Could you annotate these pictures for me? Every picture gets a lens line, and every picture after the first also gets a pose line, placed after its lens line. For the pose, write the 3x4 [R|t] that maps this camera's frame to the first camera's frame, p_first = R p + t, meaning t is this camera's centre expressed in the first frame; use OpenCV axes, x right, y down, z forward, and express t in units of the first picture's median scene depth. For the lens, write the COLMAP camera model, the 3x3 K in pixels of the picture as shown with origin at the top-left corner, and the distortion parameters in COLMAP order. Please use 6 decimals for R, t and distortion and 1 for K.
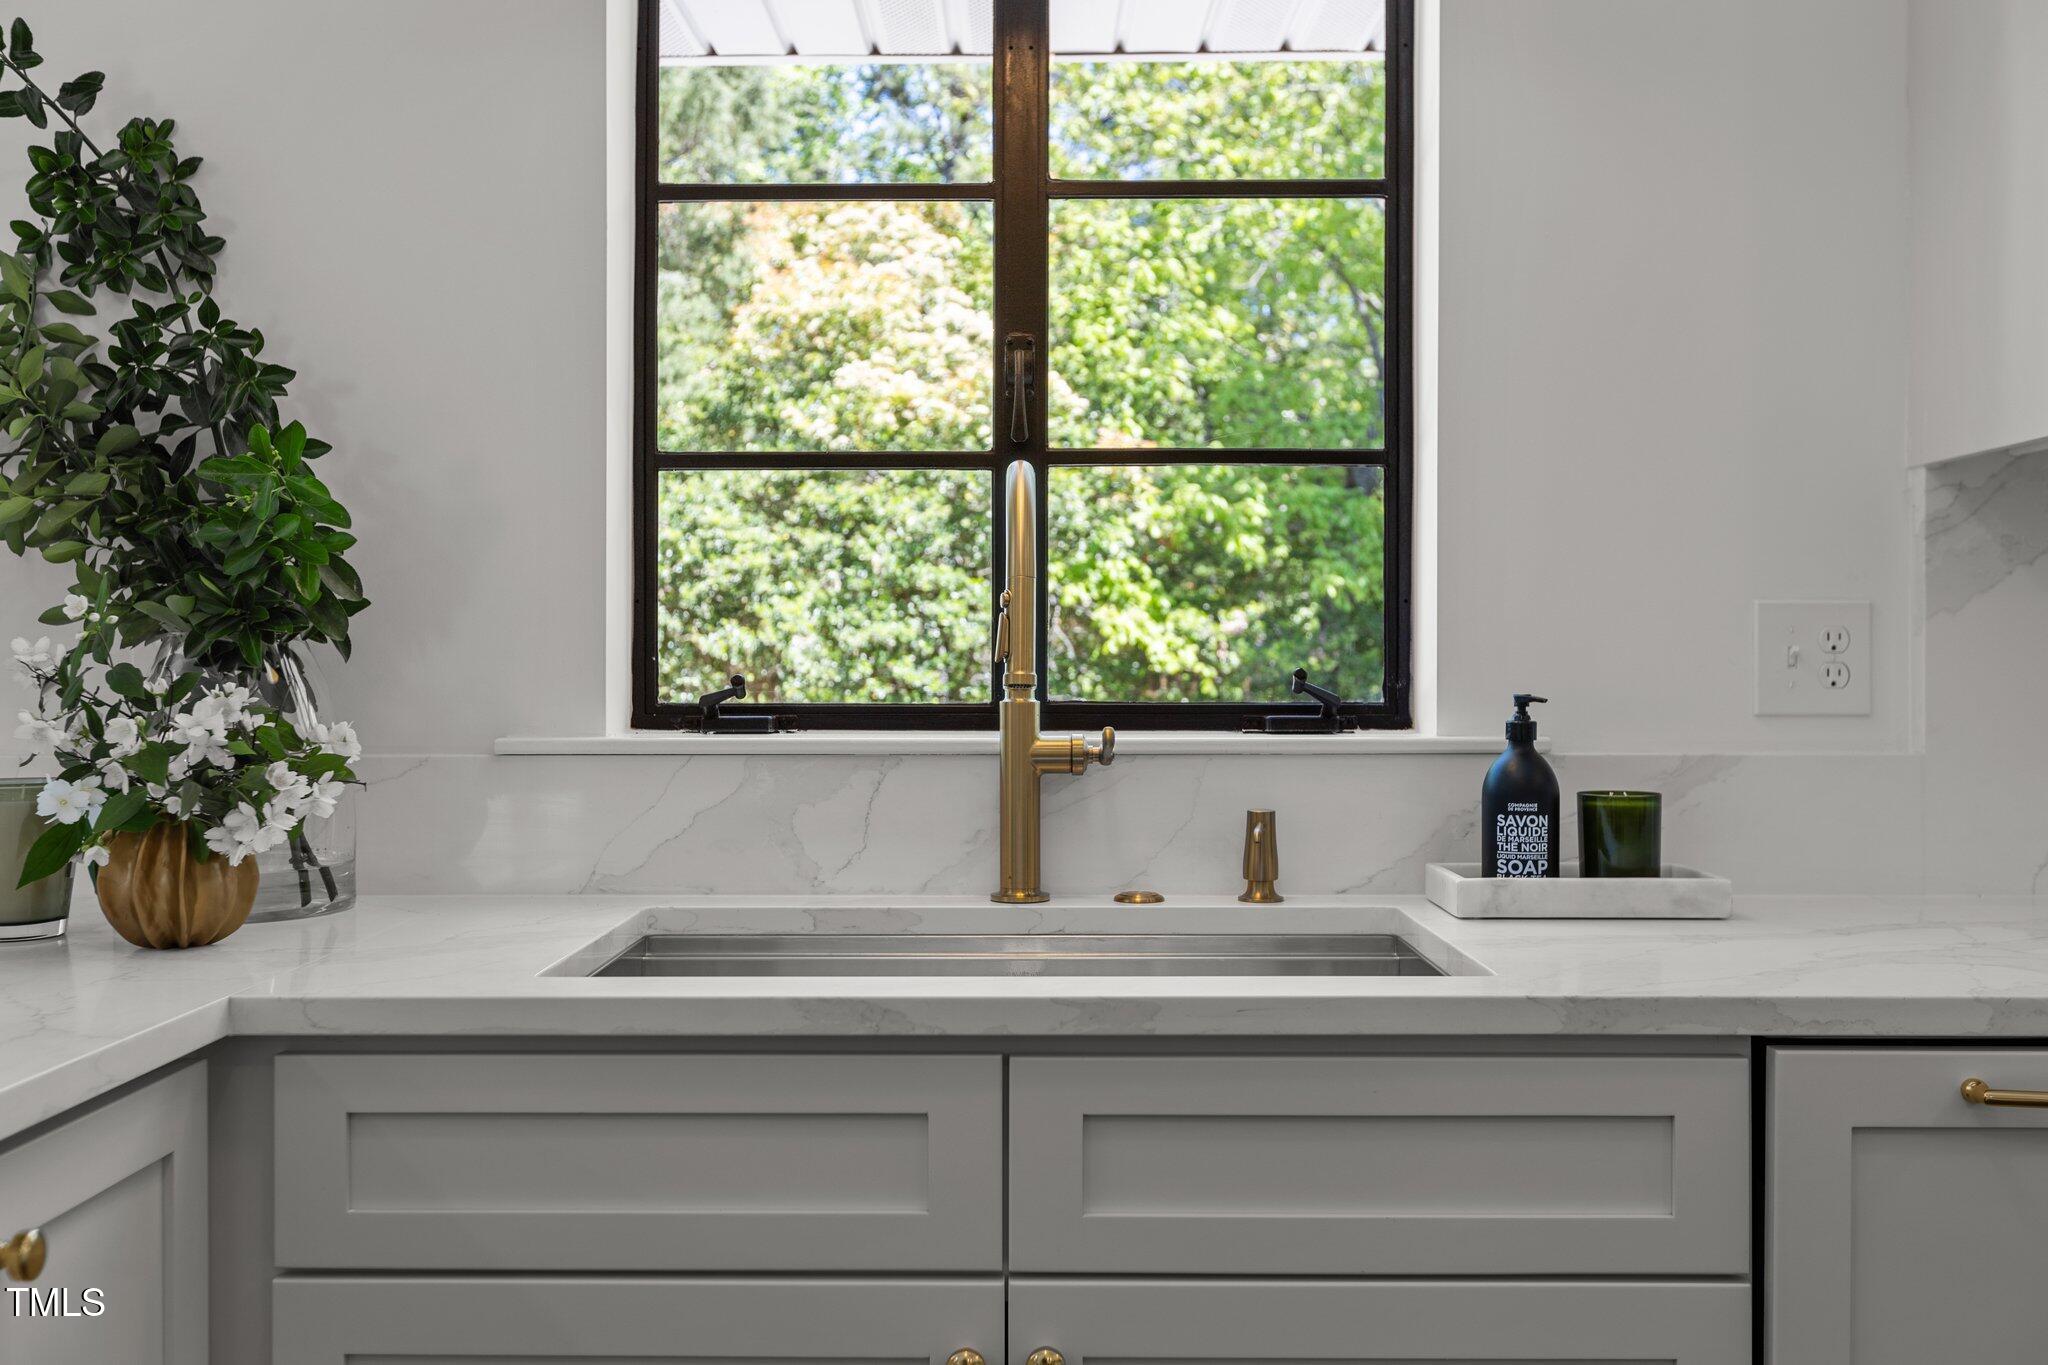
lens RADIAL K [[1916.6, 0, 995.2], [0, 1916.6, 637.4], [0, 0, 1]] dist [0.009717, 0.000000]
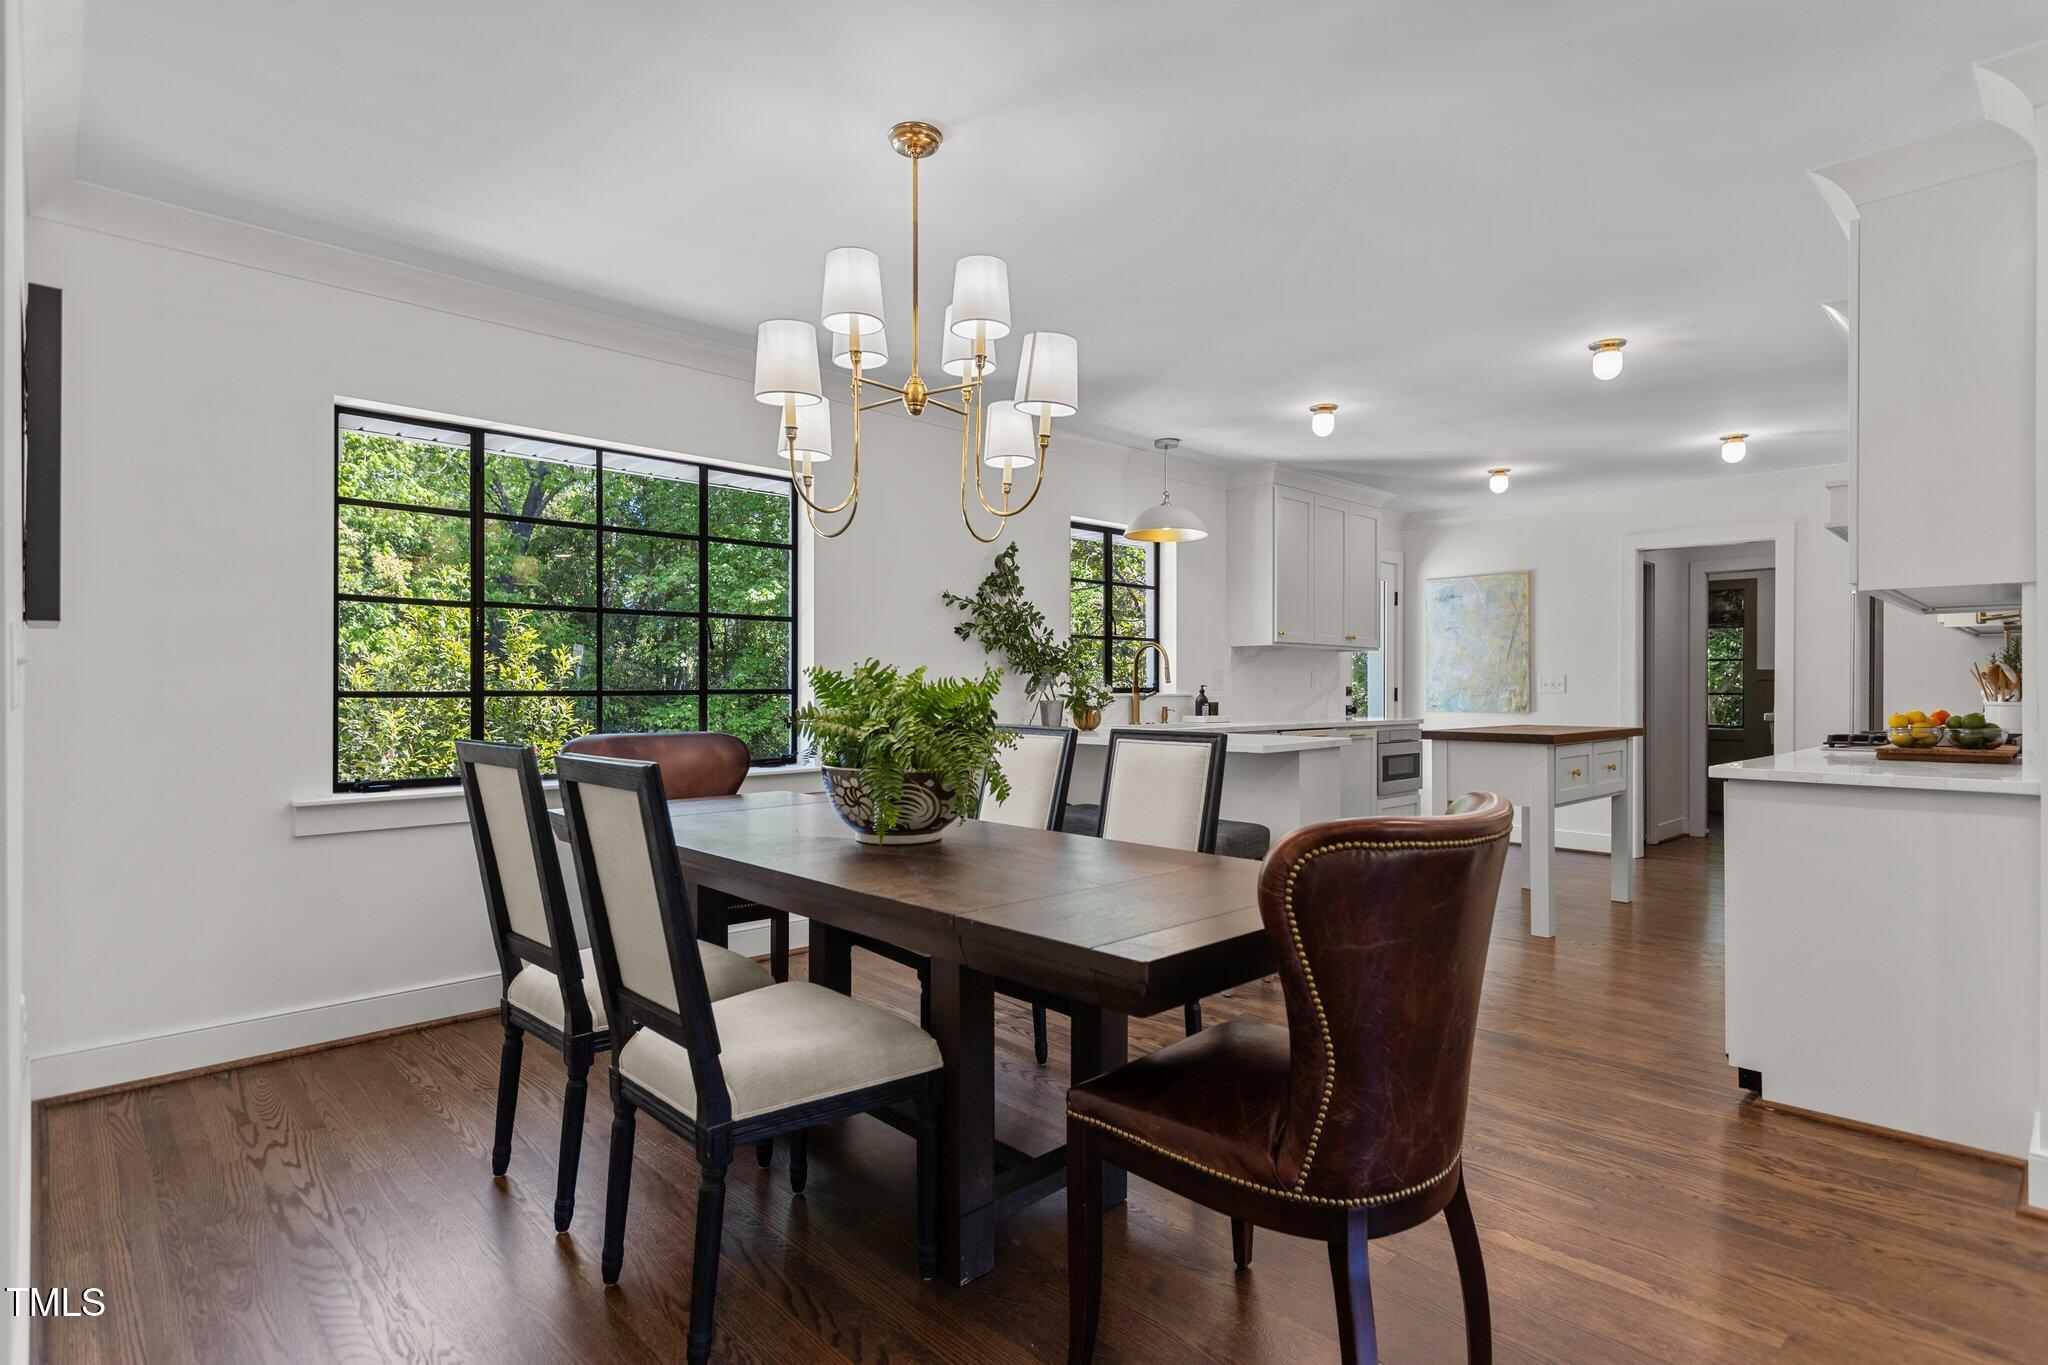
lens RADIAL K [[1029.1, 0, 1018.9], [0, 1029.1, 687.2], [0, 0, 1]] dist [-0.000751, -0.000157]
pose [[0.705946, 0.001592, 0.708264, -2.047501], [-0.009418, 0.999930, 0.007139, 0.015888], [-0.708203, -0.011710, 0.705912, -0.714115]]
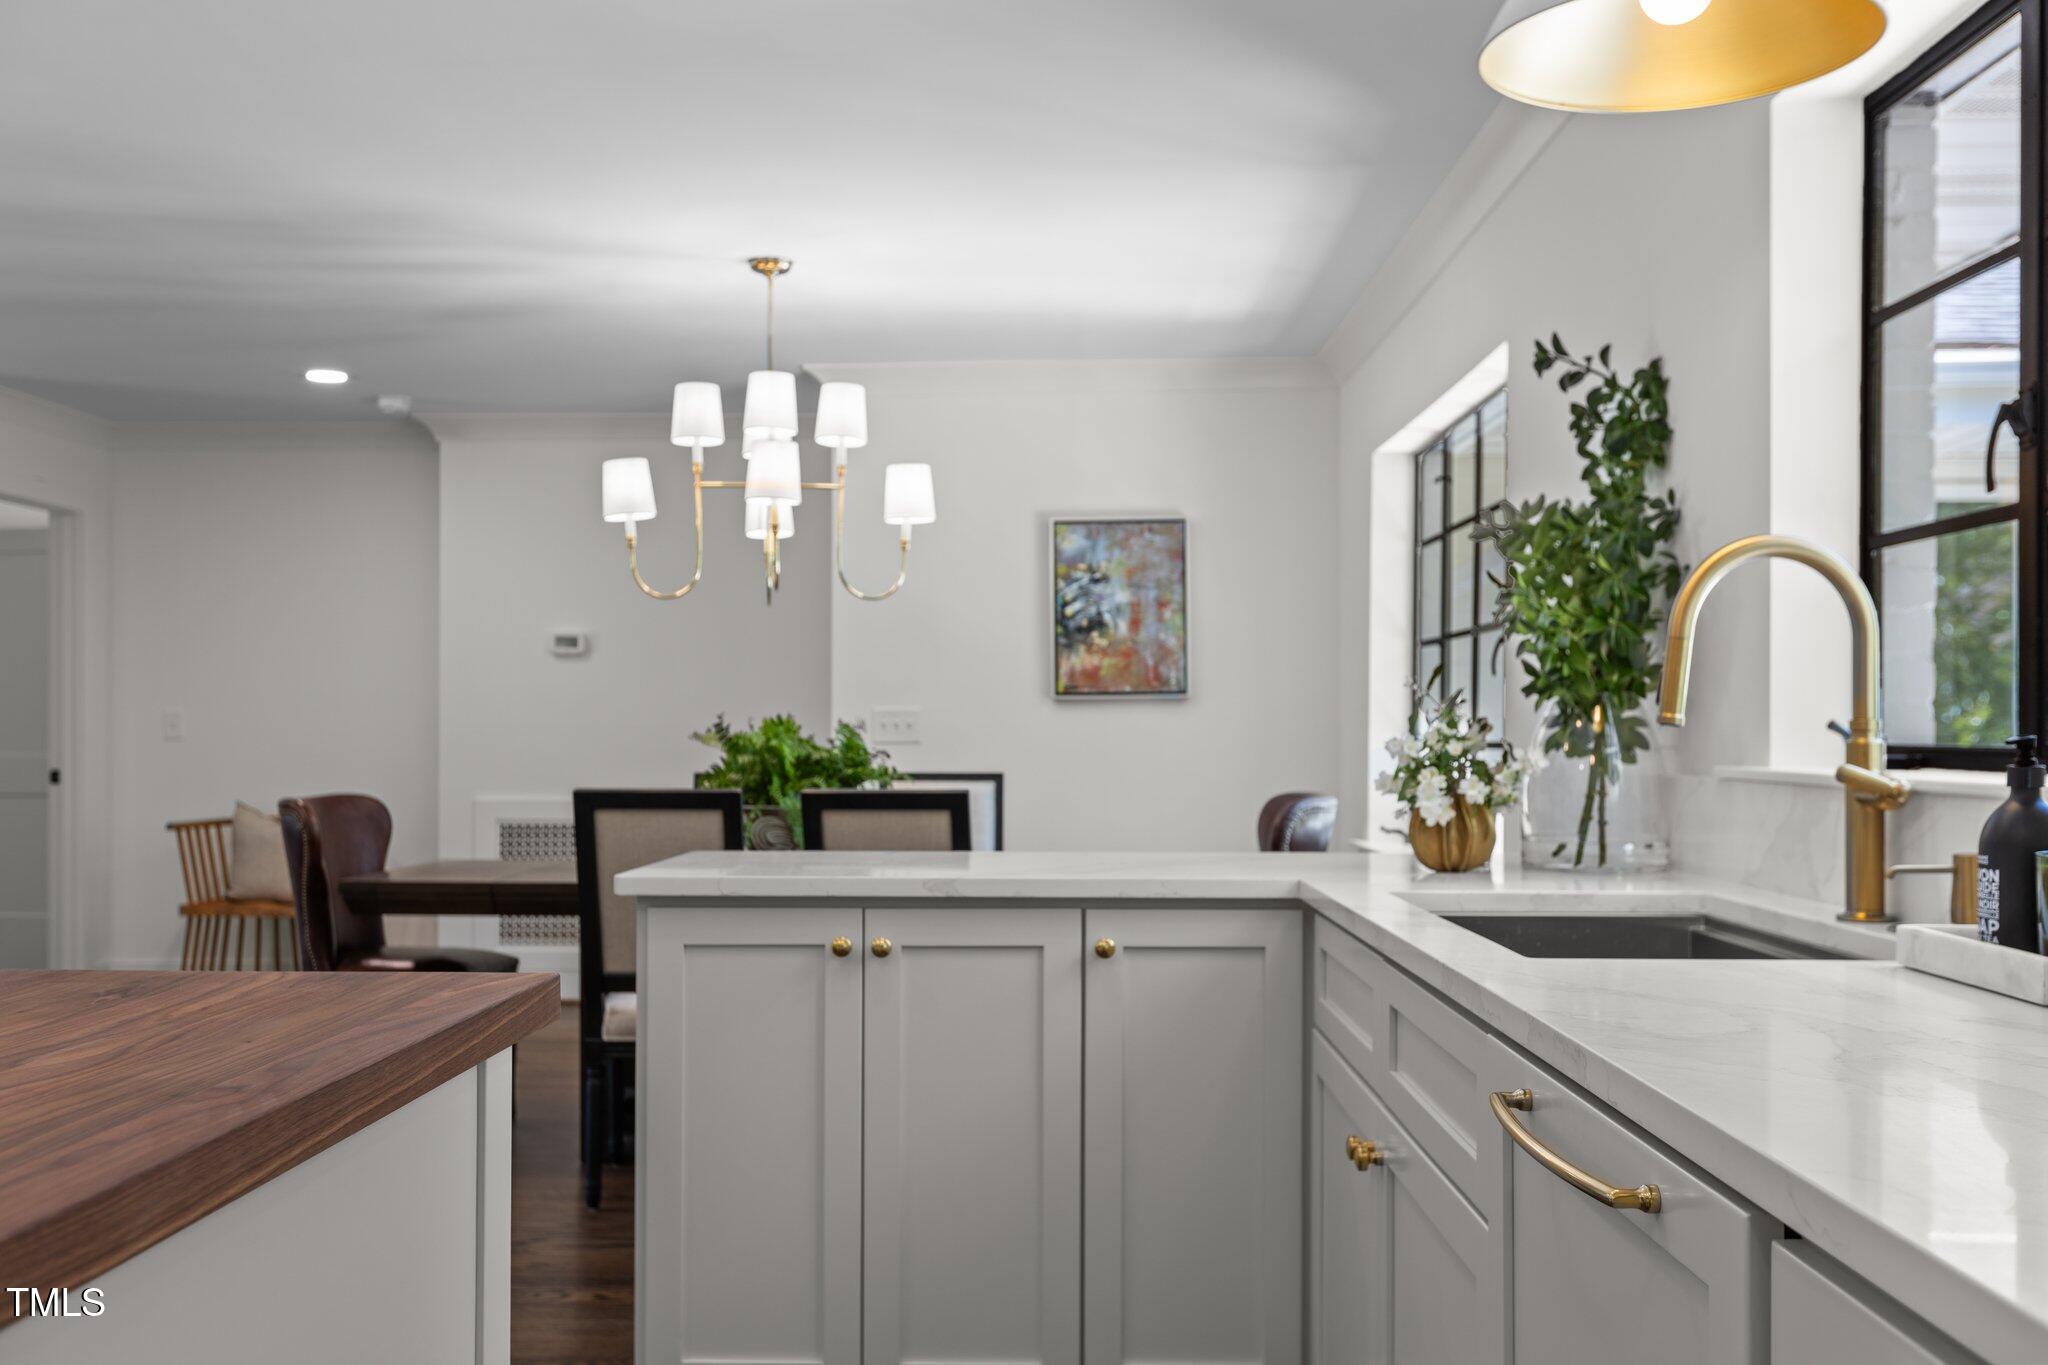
lens RADIAL K [[1836.4, 0, 1010.6], [0, 1836.4, 701.8], [0, 0, 1]] dist [0.002159, -0.019052]
pose [[0.001763, -0.013783, -0.999903, 0.973409], [0.008376, 0.999870, -0.013768, 0.019117], [0.999963, -0.008350, 0.001878, 0.458673]]
